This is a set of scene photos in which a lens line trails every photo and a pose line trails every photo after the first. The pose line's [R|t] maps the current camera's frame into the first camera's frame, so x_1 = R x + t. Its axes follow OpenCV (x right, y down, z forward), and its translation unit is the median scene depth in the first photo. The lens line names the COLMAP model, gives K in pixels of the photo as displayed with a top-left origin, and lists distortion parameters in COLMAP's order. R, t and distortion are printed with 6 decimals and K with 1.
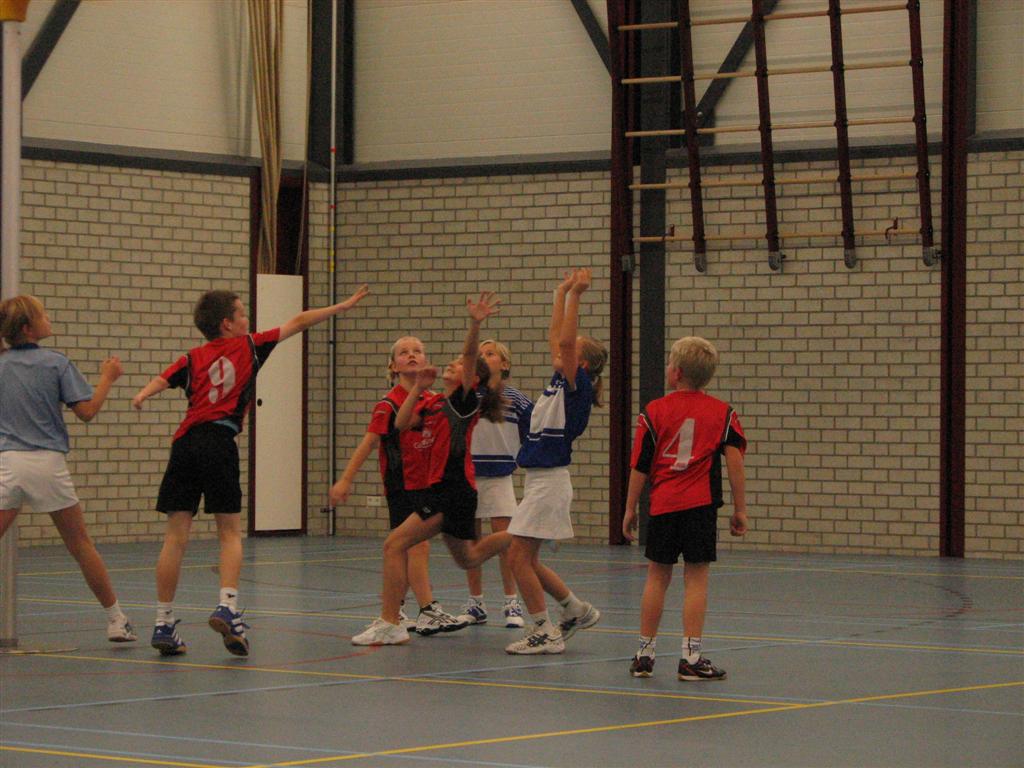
lens RADIAL K [[3581.8, 0, 484.2], [0, 3581.8, 388.1], [0, 0, 1]] dist [0.147693, 0.745712]
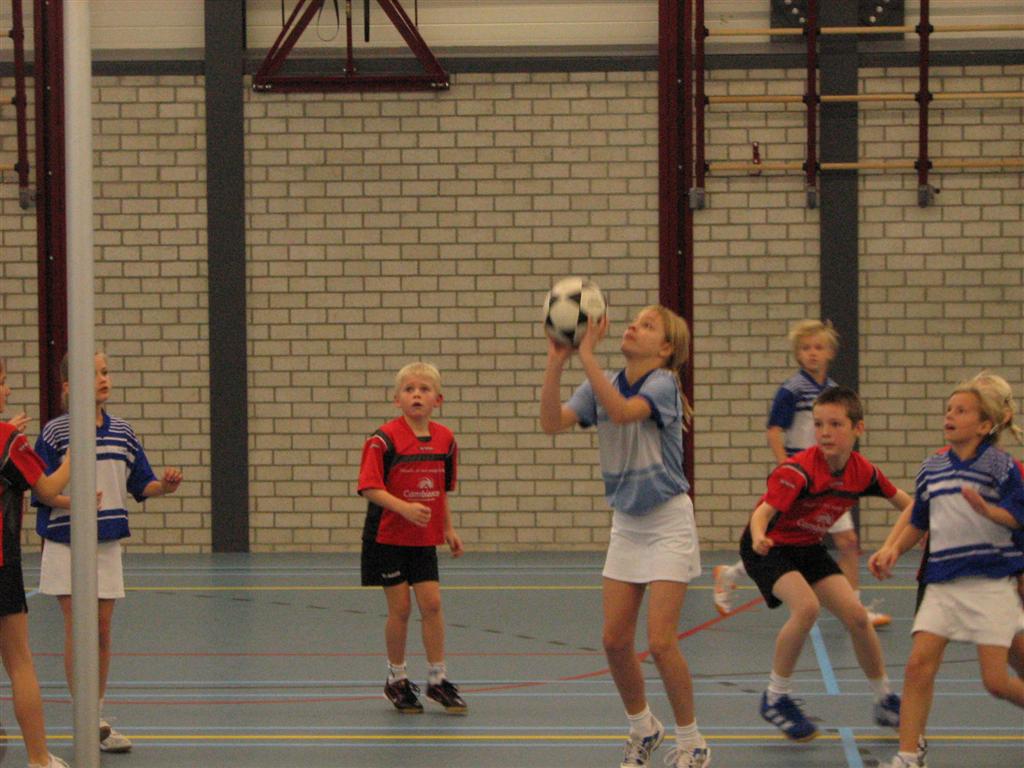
lens RADIAL K [[3662.9, 0, 512.0], [0, 3662.9, 384.0], [0, 0, 1]] dist [0.481933, -1.544632]
pose [[0.829101, -0.012080, 0.558968, -0.269031], [0.007899, 0.999920, 0.009893, -0.000701], [-0.559042, -0.003787, 0.829130, 0.220794]]
